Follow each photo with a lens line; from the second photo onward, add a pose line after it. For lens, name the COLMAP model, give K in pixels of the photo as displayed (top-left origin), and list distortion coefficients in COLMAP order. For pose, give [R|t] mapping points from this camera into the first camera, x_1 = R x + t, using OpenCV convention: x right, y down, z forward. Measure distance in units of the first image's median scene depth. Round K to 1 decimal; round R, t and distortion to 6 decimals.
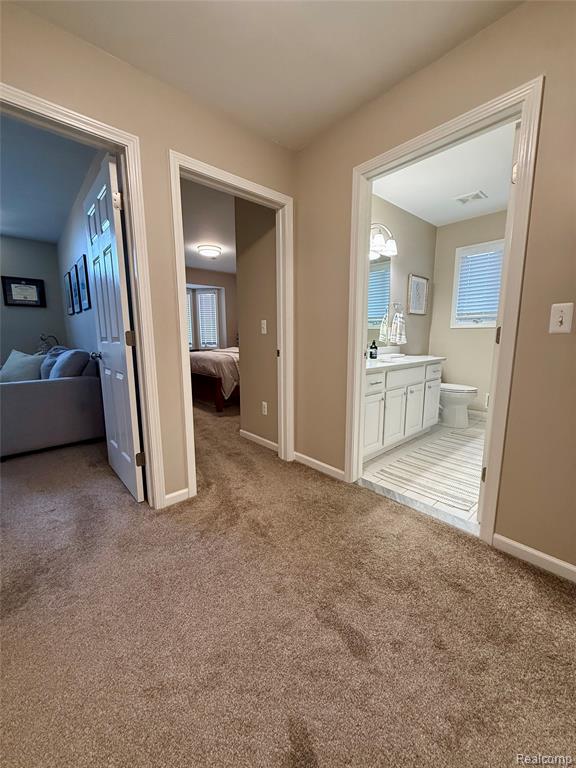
lens RADIAL K [[304.1, 0, 286.6], [0, 304.1, 382.3], [0, 0, 1]] dist [-0.014451, 0.000303]
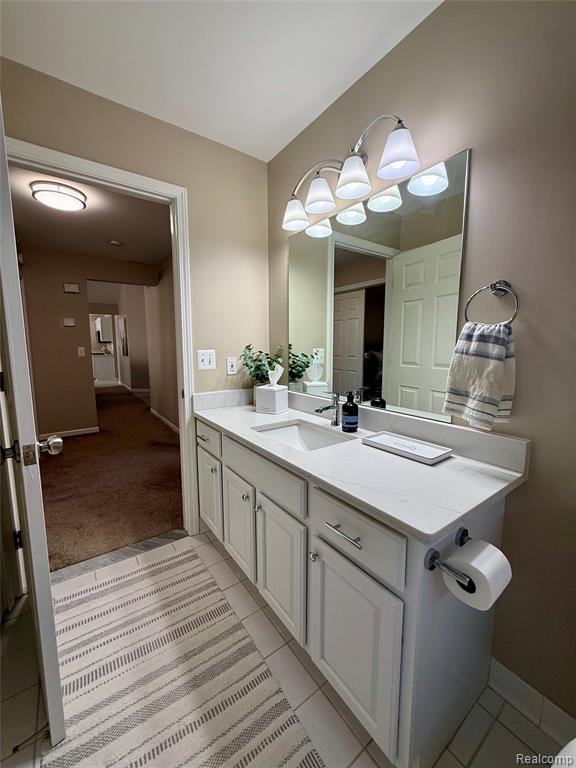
lens RADIAL K [[304.1, 0, 287.7], [0, 304.1, 382.9], [0, 0, 1]] dist [-0.014451, 0.000303]
pose [[-0.106218, 0.123074, -0.986697, 0.601481], [-0.156730, 0.977834, 0.138841, -0.159923], [0.981913, 0.169393, -0.084574, 0.759941]]
